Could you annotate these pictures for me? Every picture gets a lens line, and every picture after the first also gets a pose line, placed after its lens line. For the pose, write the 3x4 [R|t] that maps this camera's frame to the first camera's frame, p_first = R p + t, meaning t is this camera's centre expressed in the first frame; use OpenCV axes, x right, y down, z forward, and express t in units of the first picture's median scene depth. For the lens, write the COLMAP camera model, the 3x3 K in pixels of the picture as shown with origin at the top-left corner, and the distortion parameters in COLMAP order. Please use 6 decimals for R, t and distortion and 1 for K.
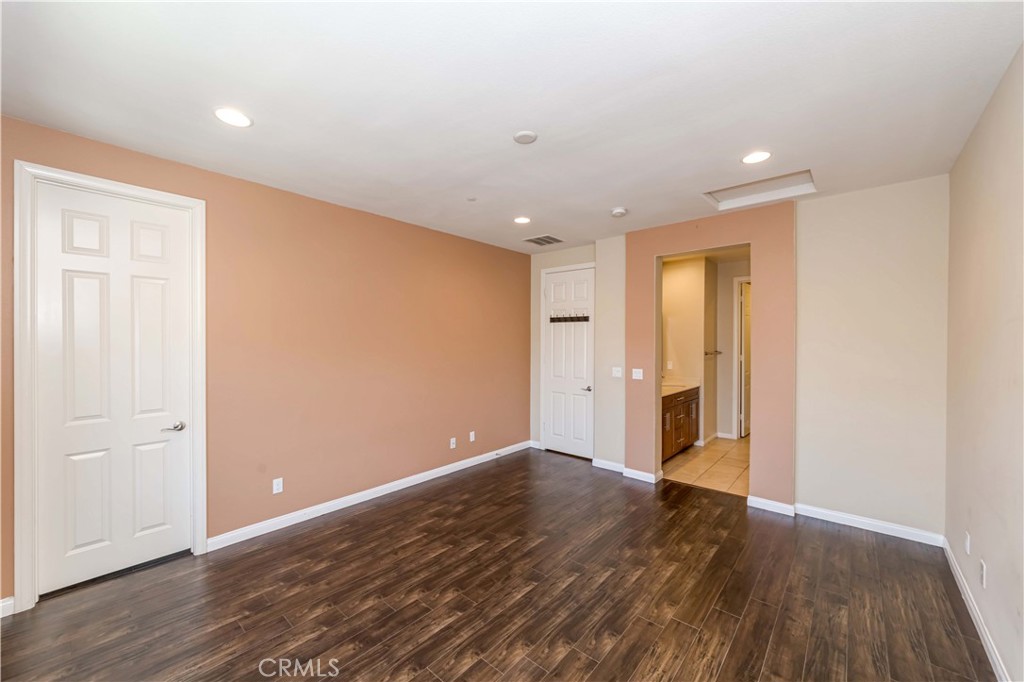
lens RADIAL K [[399.7, 0, 514.9], [0, 399.7, 344.3], [0, 0, 1]] dist [0.000558, -0.000026]
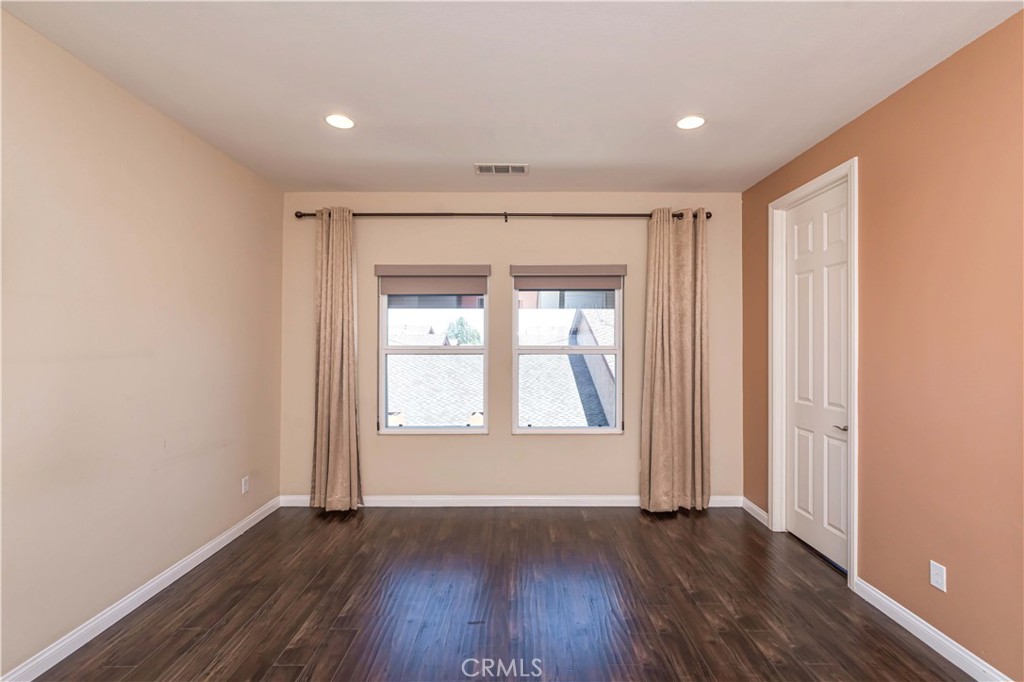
lens RADIAL K [[429.9, 0, 517.2], [0, 429.9, 342.9], [0, 0, 1]] dist [0.002439, 0.000497]
pose [[-0.753195, -0.005657, -0.657773, 0.382855], [-0.011166, 0.999929, 0.004186, 0.028400], [0.657703, 0.010498, -0.753205, 1.454962]]
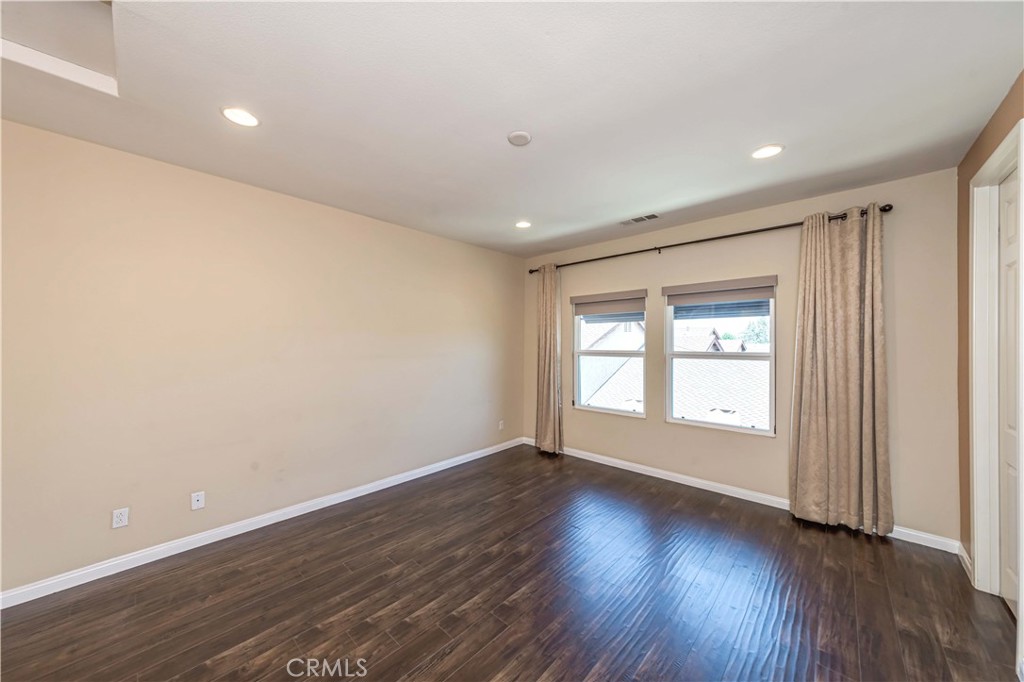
lens RADIAL K [[360.0, 0, 504.5], [0, 360.0, 342.2], [0, 0, 1]] dist [0.000521, 0.001180]
pose [[-0.999032, -0.004986, 0.043717, 0.021857], [-0.004626, 0.999955, 0.008327, -0.006414], [-0.043756, 0.008116, -0.999009, 1.947929]]
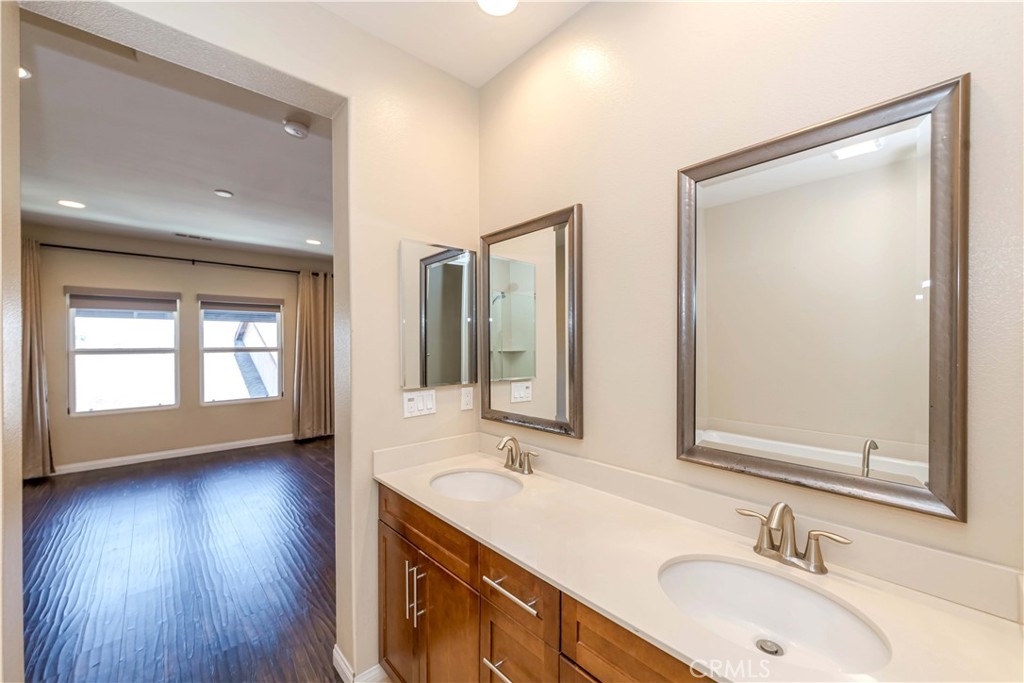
lens RADIAL K [[399.1, 0, 506.2], [0, 399.1, 346.8], [0, 0, 1]] dist [-0.000437, -0.000175]
pose [[-0.122728, 0.005794, -0.992423, 1.332491], [-0.008564, 0.999940, 0.006897, 0.012525], [0.992403, 0.009345, -0.122671, 2.201706]]
